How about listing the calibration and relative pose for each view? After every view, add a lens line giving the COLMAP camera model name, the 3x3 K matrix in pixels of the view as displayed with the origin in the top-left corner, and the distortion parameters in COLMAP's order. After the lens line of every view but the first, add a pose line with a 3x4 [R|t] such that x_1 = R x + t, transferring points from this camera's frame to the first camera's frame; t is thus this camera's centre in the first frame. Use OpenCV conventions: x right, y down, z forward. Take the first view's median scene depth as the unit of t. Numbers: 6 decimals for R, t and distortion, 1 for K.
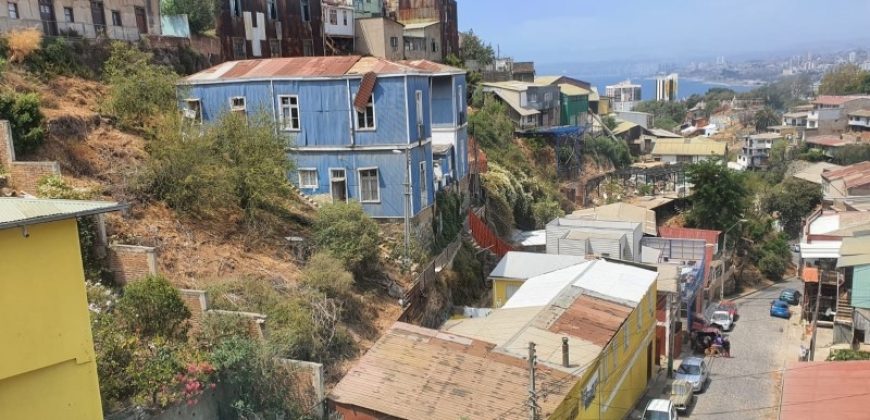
lens RADIAL K [[685.8, 0, 435.0], [0, 685.8, 210.0], [0, 0, 1]] dist [0.071133, -0.101674]
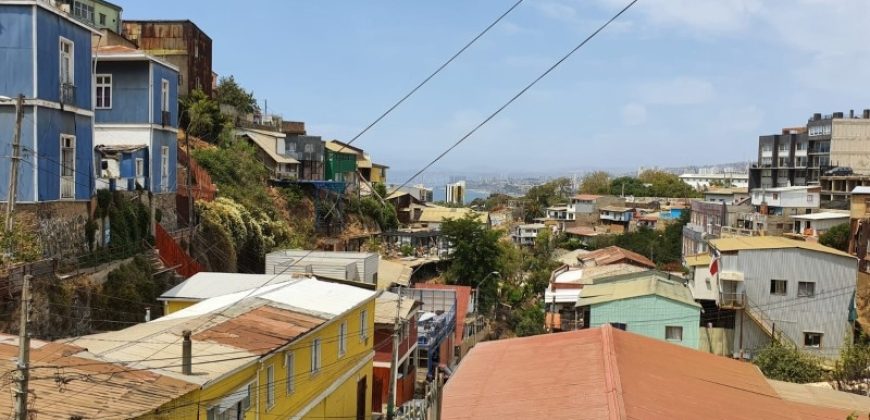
lens RADIAL K [[678.0, 0, 435.0], [0, 678.0, 210.0], [0, 0, 1]] dist [0.101562, -0.201111]
pose [[0.957751, 0.052999, 0.282672, 0.067302], [-0.011810, 0.989292, -0.145470, 0.048521], [-0.287355, 0.135986, 0.948122, 0.082622]]
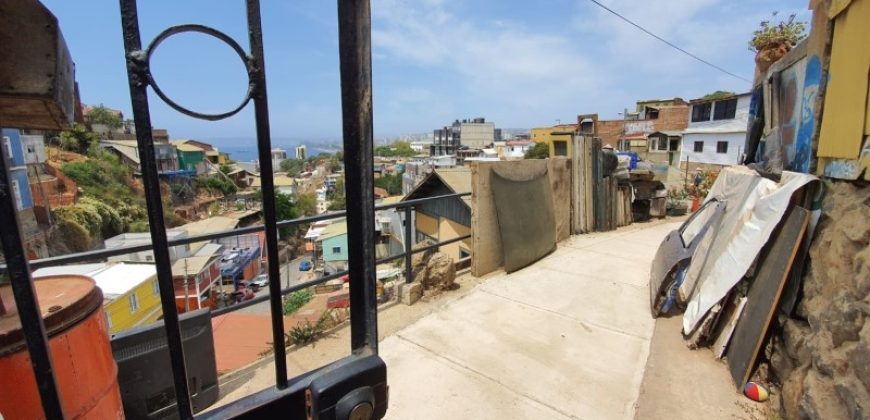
lens RADIAL K [[348.6, 0, 442.0], [0, 348.6, 207.0], [0, 0, 1]] dist [0.000180, -0.014957]
pose [[0.771205, -0.077899, 0.631802, 0.139601], [0.091237, 0.995764, 0.011406, 0.005168], [-0.630015, 0.048847, 0.775046, 0.025753]]
